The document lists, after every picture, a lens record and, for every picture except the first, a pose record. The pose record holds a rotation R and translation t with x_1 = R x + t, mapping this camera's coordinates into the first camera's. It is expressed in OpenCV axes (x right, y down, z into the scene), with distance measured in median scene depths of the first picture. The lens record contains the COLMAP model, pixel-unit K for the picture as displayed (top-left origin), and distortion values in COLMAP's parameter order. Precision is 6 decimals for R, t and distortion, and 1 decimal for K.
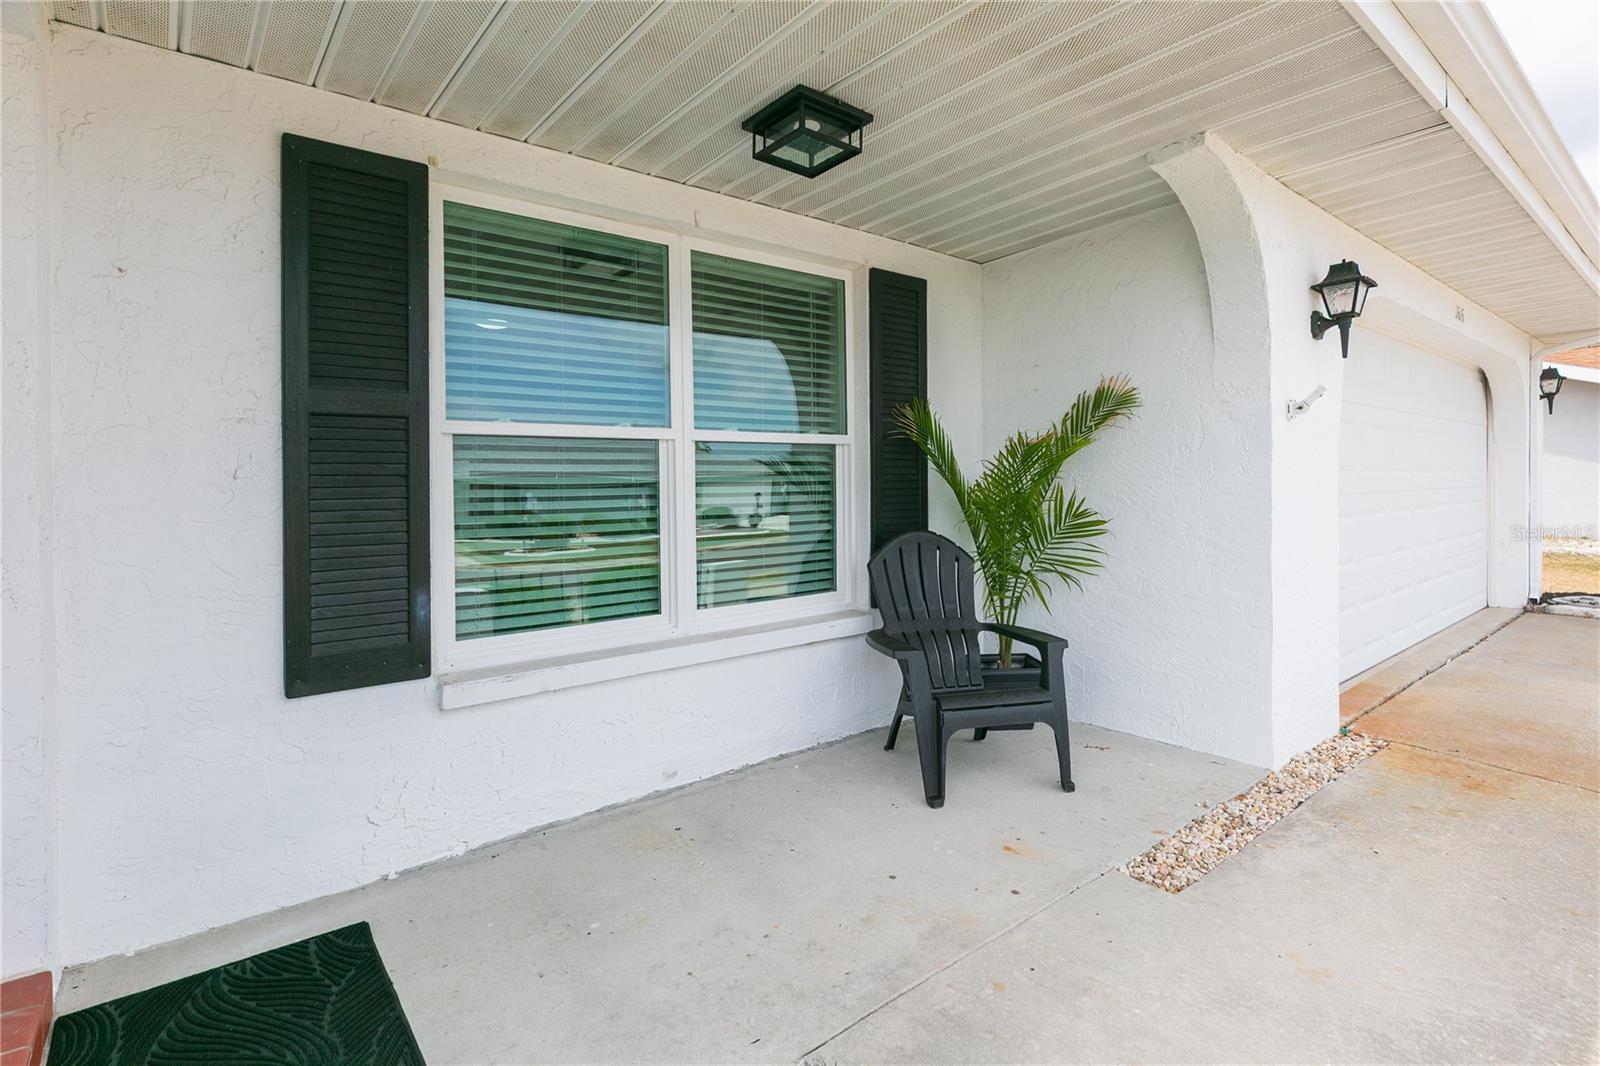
lens RADIAL K [[787.3, 0, 801.2], [0, 787.3, 494.3], [0, 0, 1]] dist [-0.003805, -0.000598]
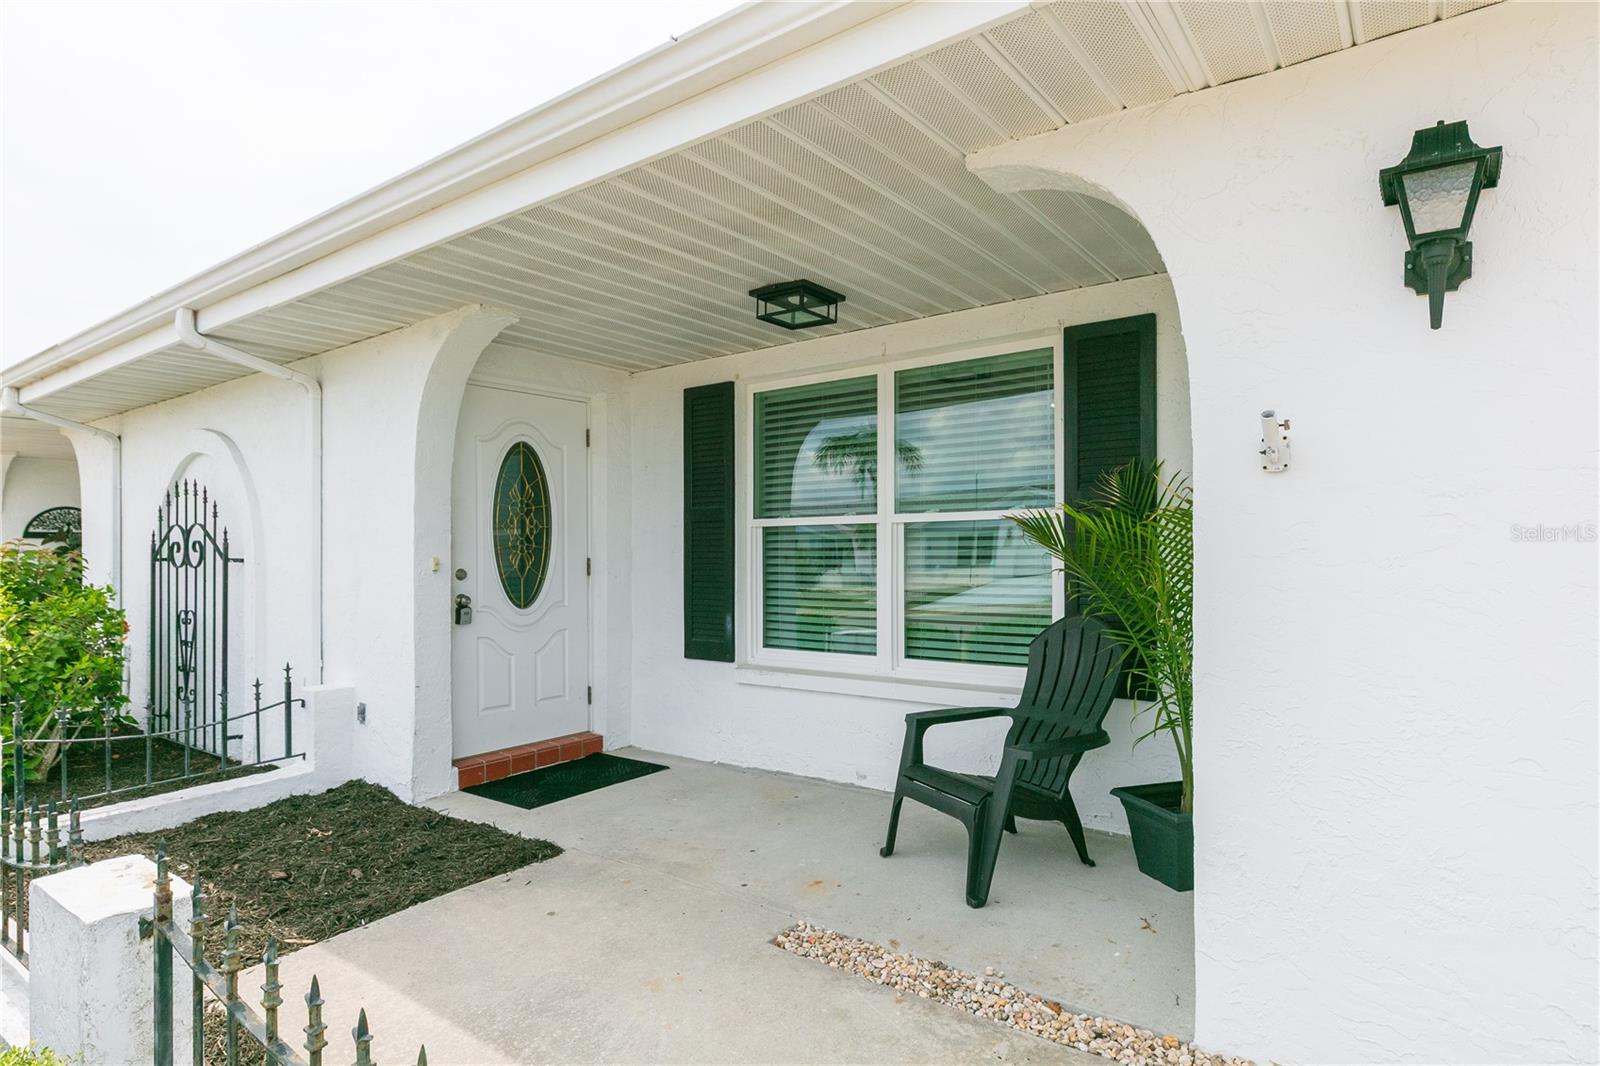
lens RADIAL K [[878.4, 0, 800.0], [0, 878.4, 533.0], [0, 0, 1]] dist [0.018304, 0.000134]
pose [[0.235170, 0.000868, -0.971954, 1.410578], [0.001230, 0.999999, 0.001191, -0.063276], [0.971953, -0.001476, 0.235169, 0.618410]]
